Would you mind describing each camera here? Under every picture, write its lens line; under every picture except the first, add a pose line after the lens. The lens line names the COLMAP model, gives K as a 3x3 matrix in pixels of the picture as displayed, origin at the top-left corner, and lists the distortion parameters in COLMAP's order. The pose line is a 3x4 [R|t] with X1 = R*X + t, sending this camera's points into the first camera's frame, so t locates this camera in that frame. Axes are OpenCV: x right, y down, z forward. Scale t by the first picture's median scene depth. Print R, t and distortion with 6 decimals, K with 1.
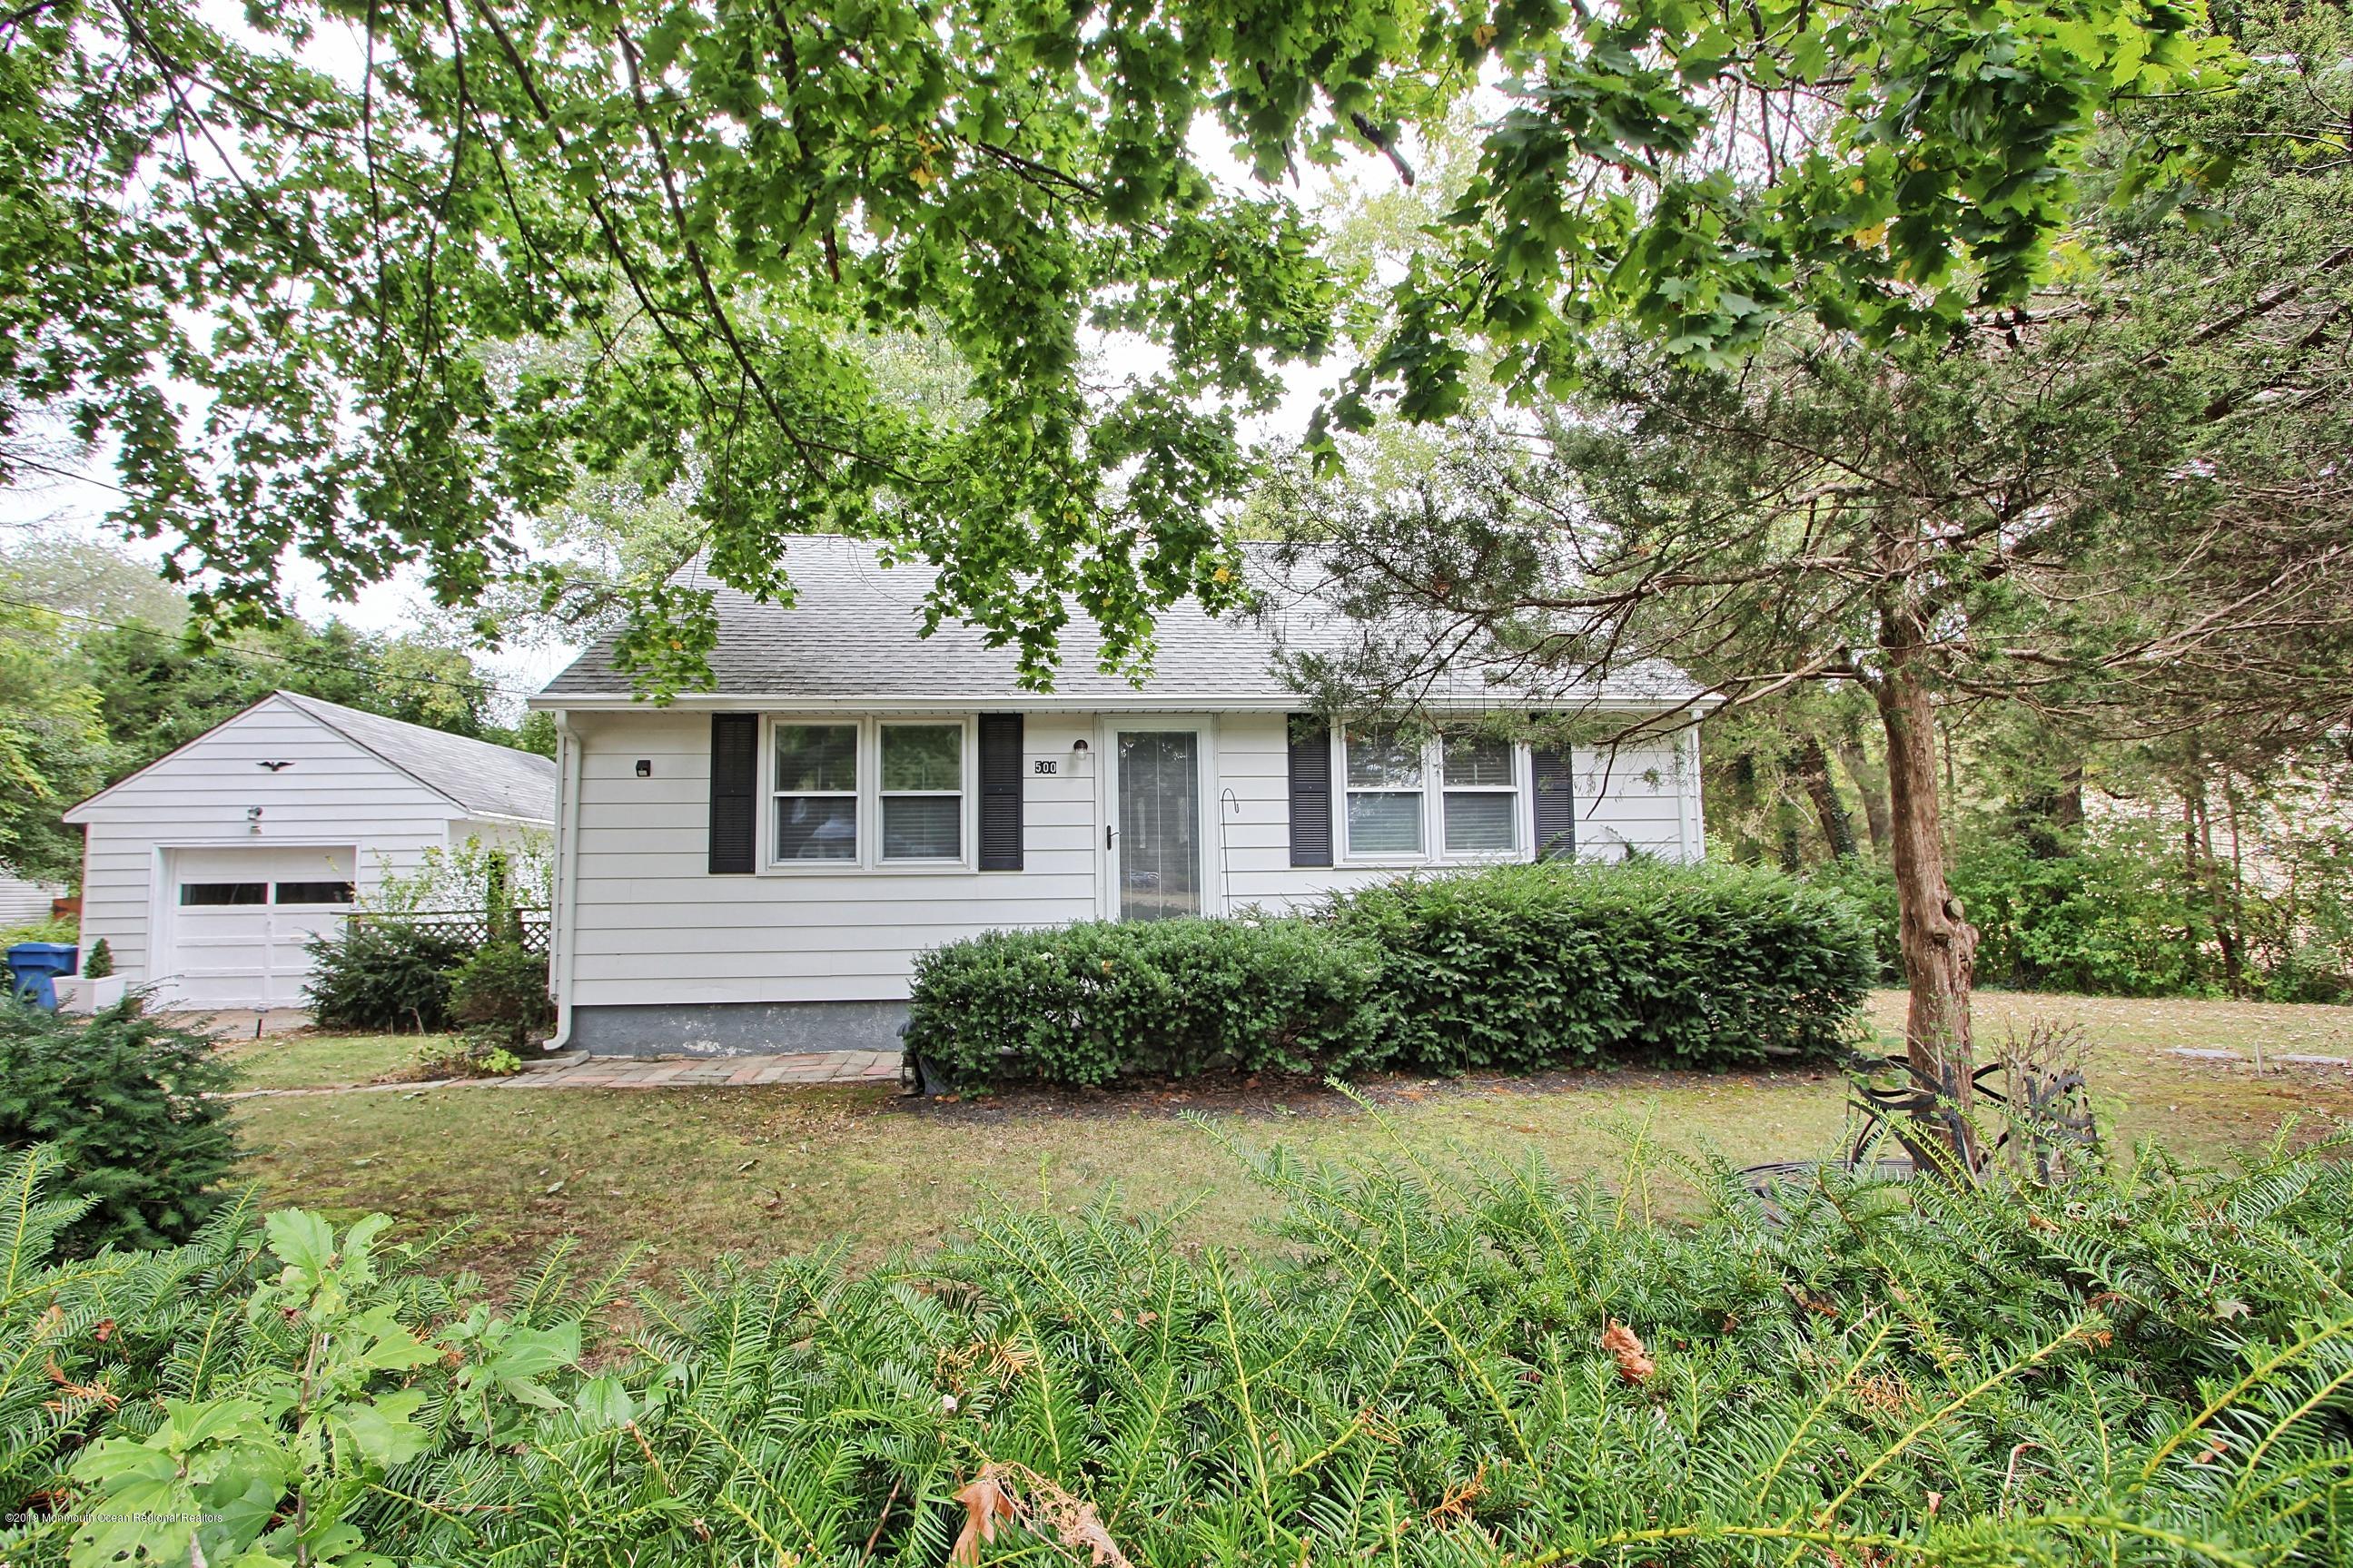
lens RADIAL K [[1086.0, 0, 1176.5], [0, 1086.0, 784.0], [0, 0, 1]] dist [0.000298, 0.000172]
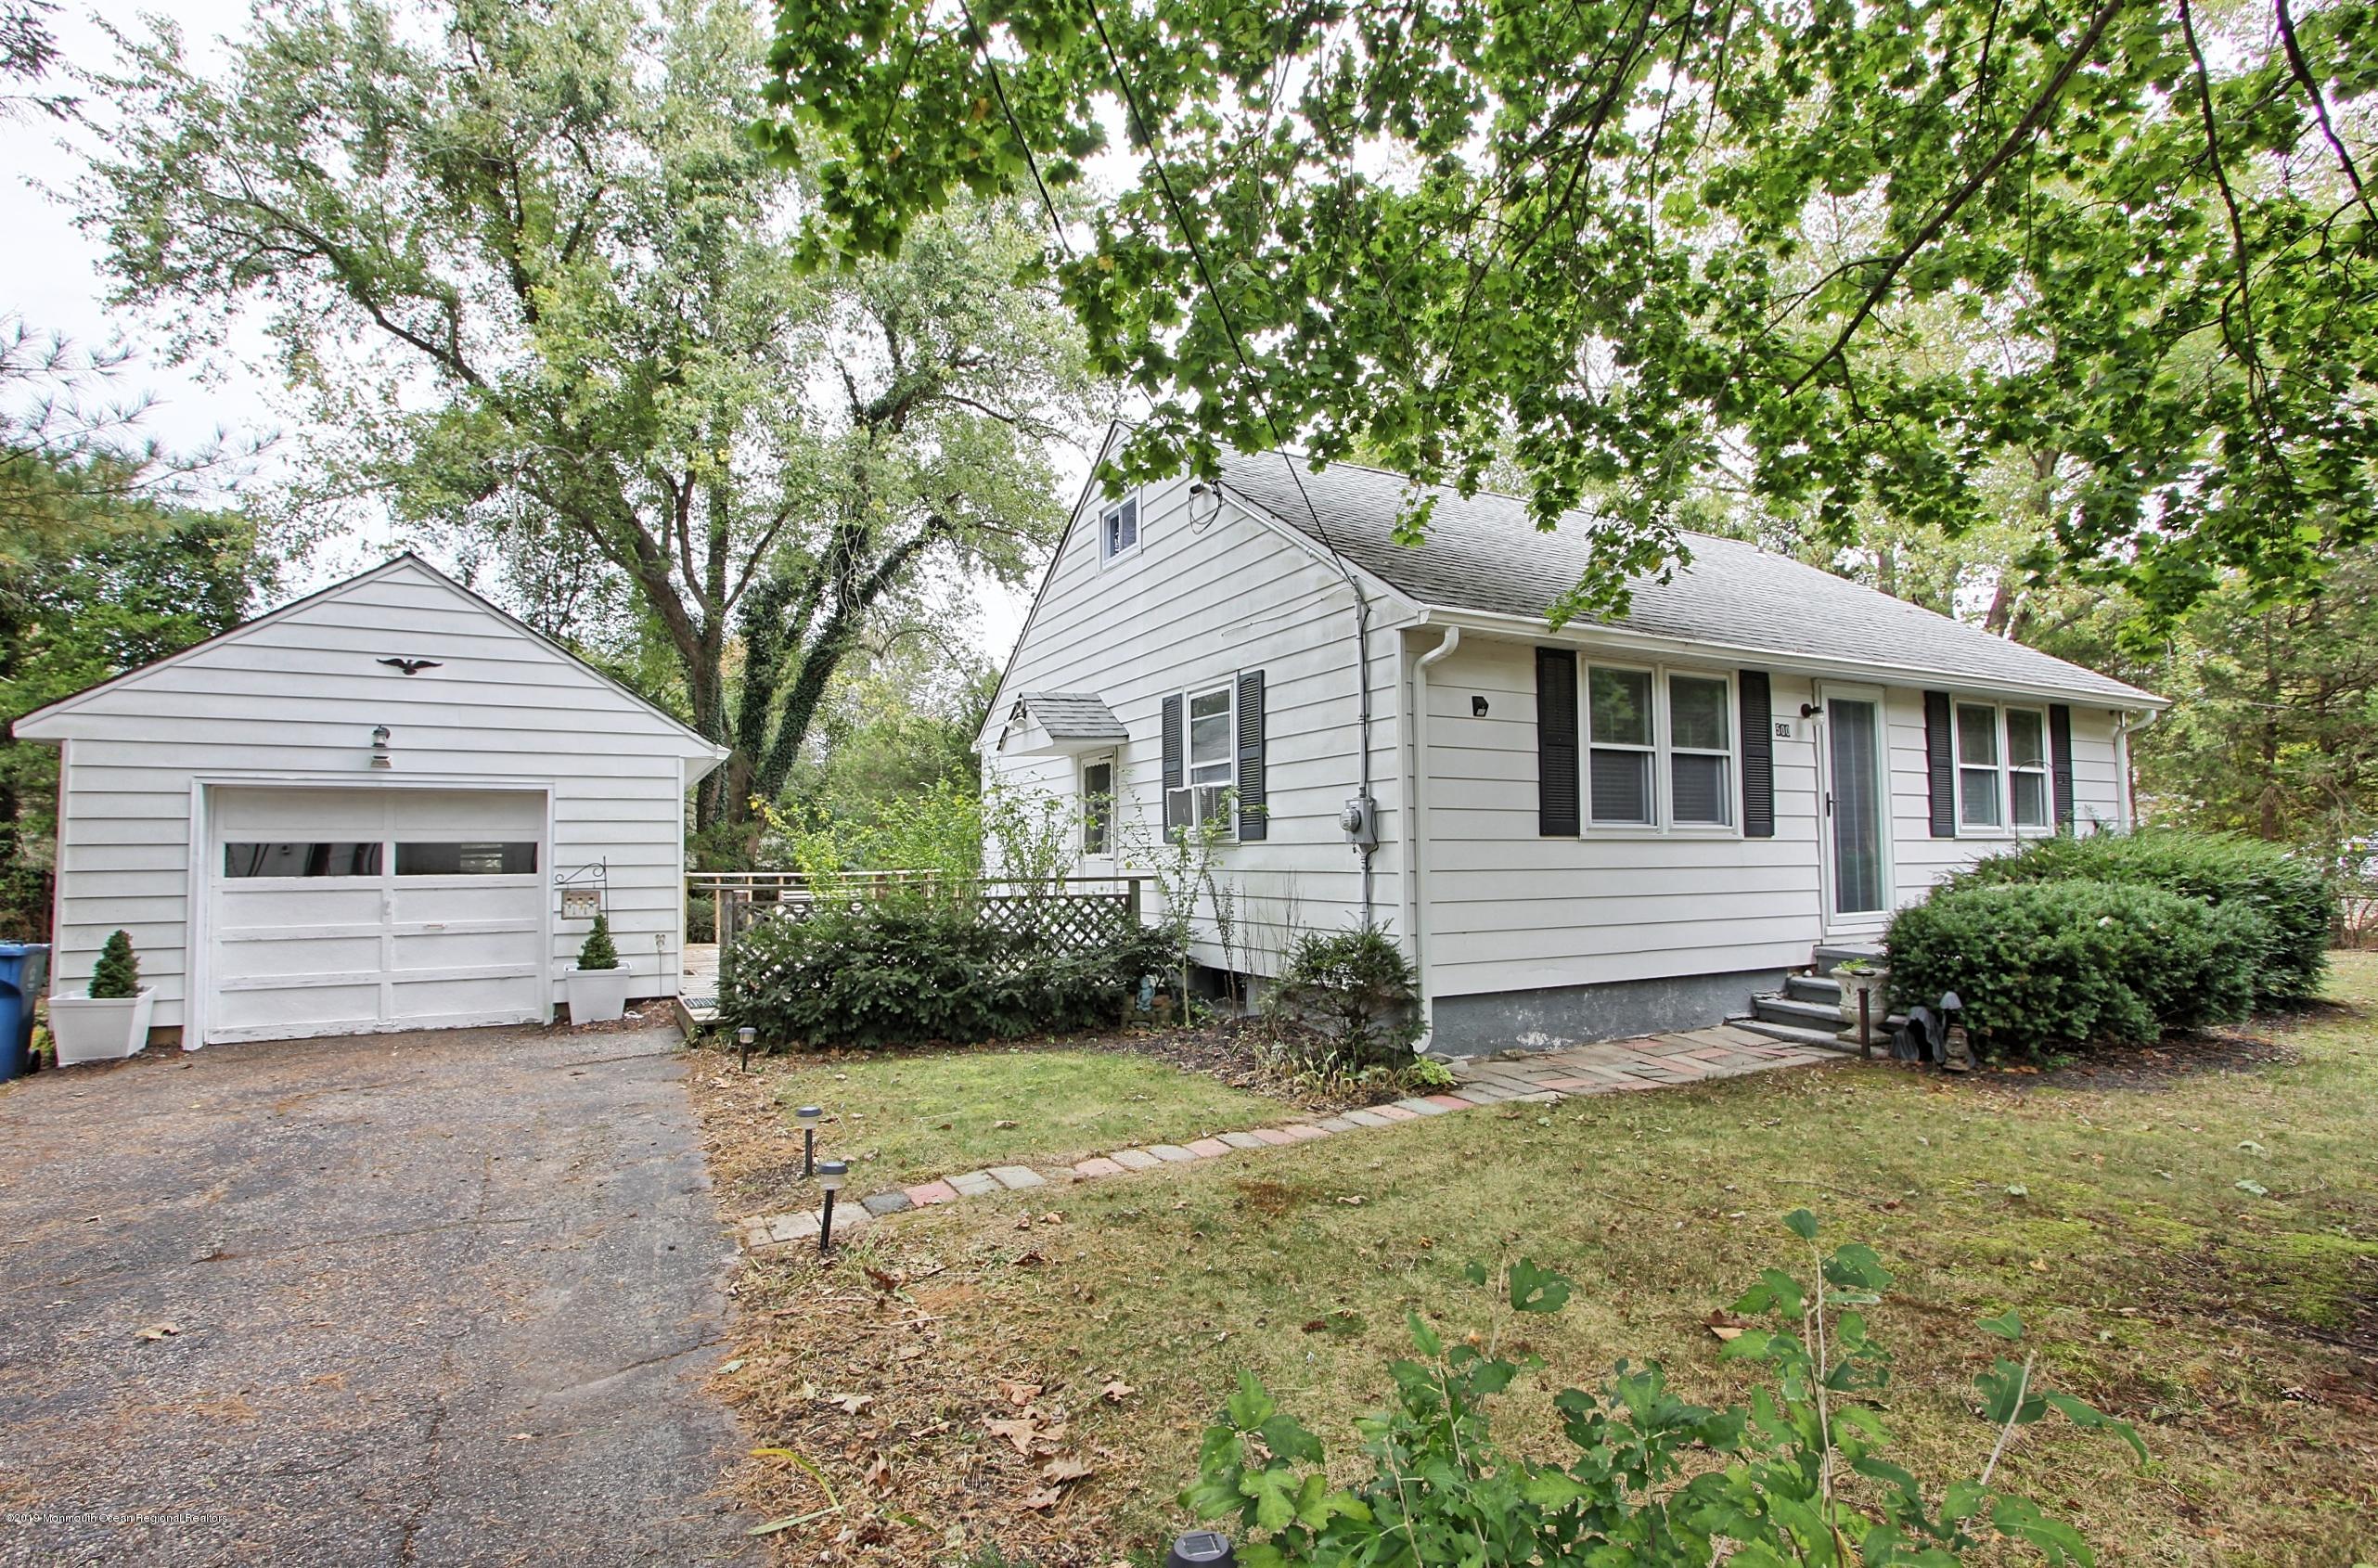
lens RADIAL K [[1116.1, 0, 1176.4], [0, 1116.1, 792.4], [0, 0, 1]] dist [-0.021568, 0.006513]
pose [[0.922336, 0.029254, 0.385279, -1.002505], [-0.040595, 0.998948, 0.021333, 0.040919], [-0.384249, -0.035317, 0.922554, 0.303362]]
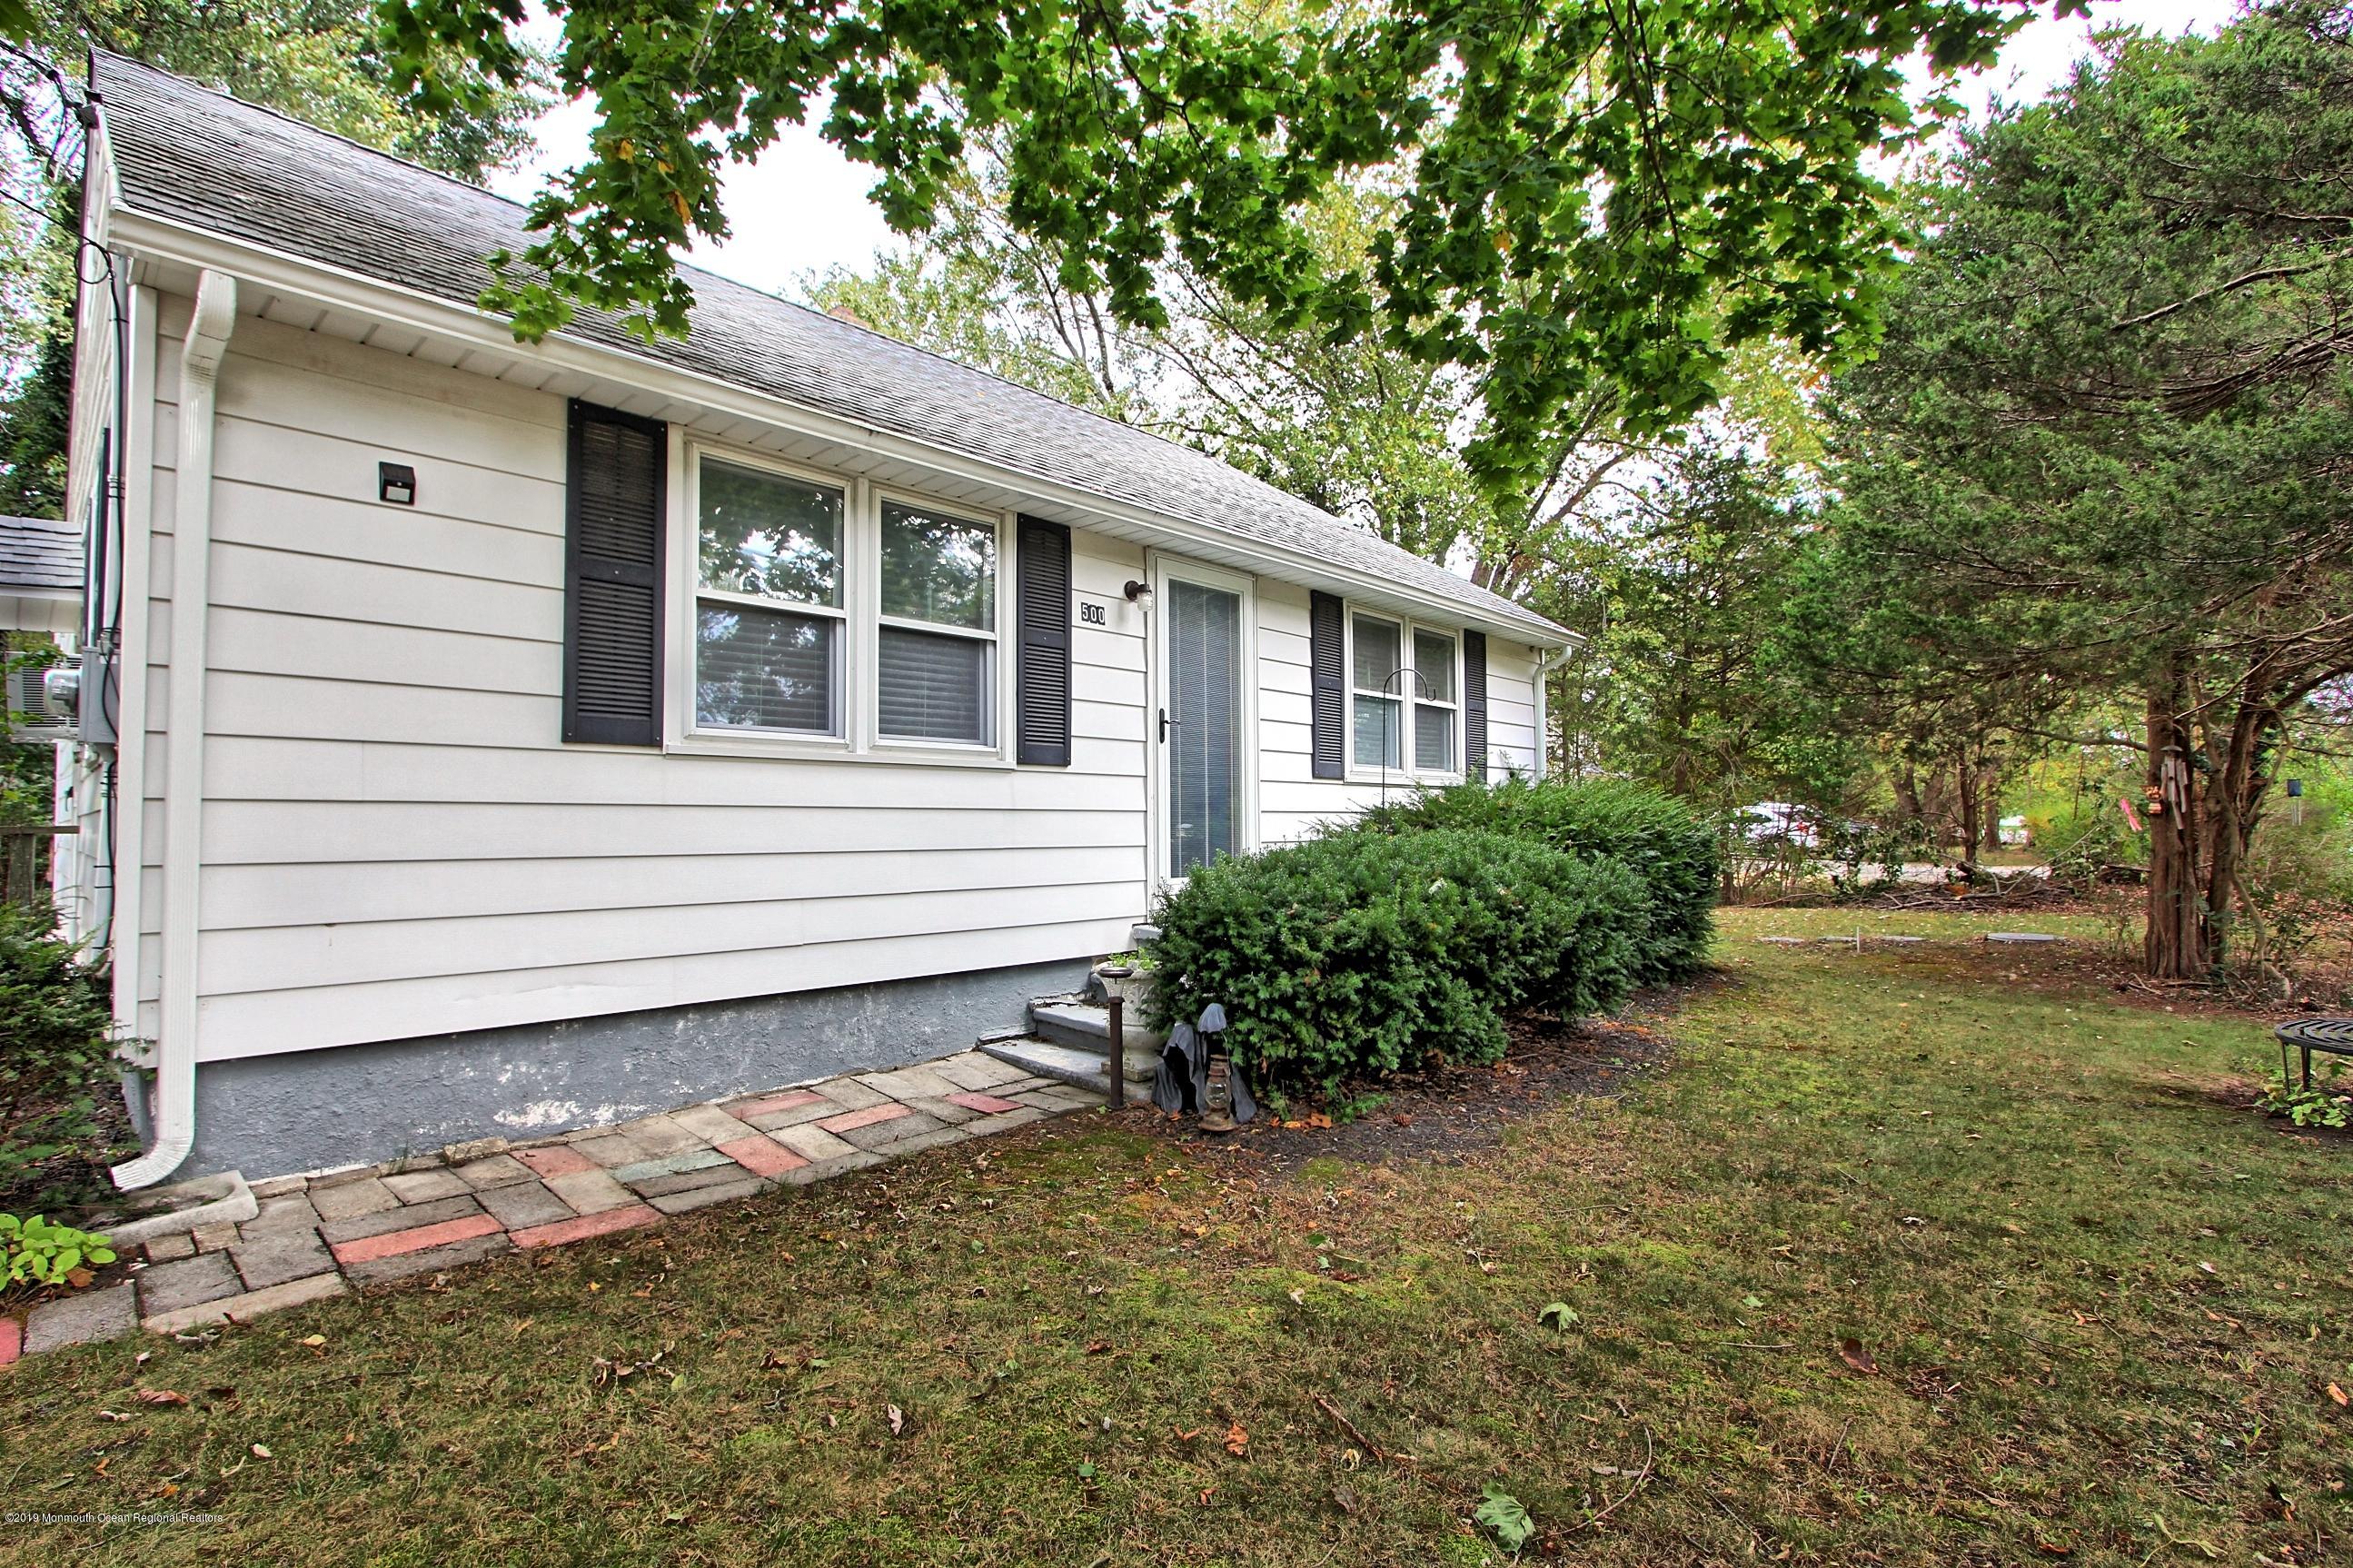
lens RADIAL K [[1090.0, 0, 1168.8], [0, 1090.0, 791.3], [0, 0, 1]] dist [-0.017733, 0.003848]
pose [[0.745855, 0.029913, 0.665437, -0.531325], [-0.064846, 0.997507, 0.027842, 0.071844], [-0.662945, -0.063917, 0.745935, 0.471957]]
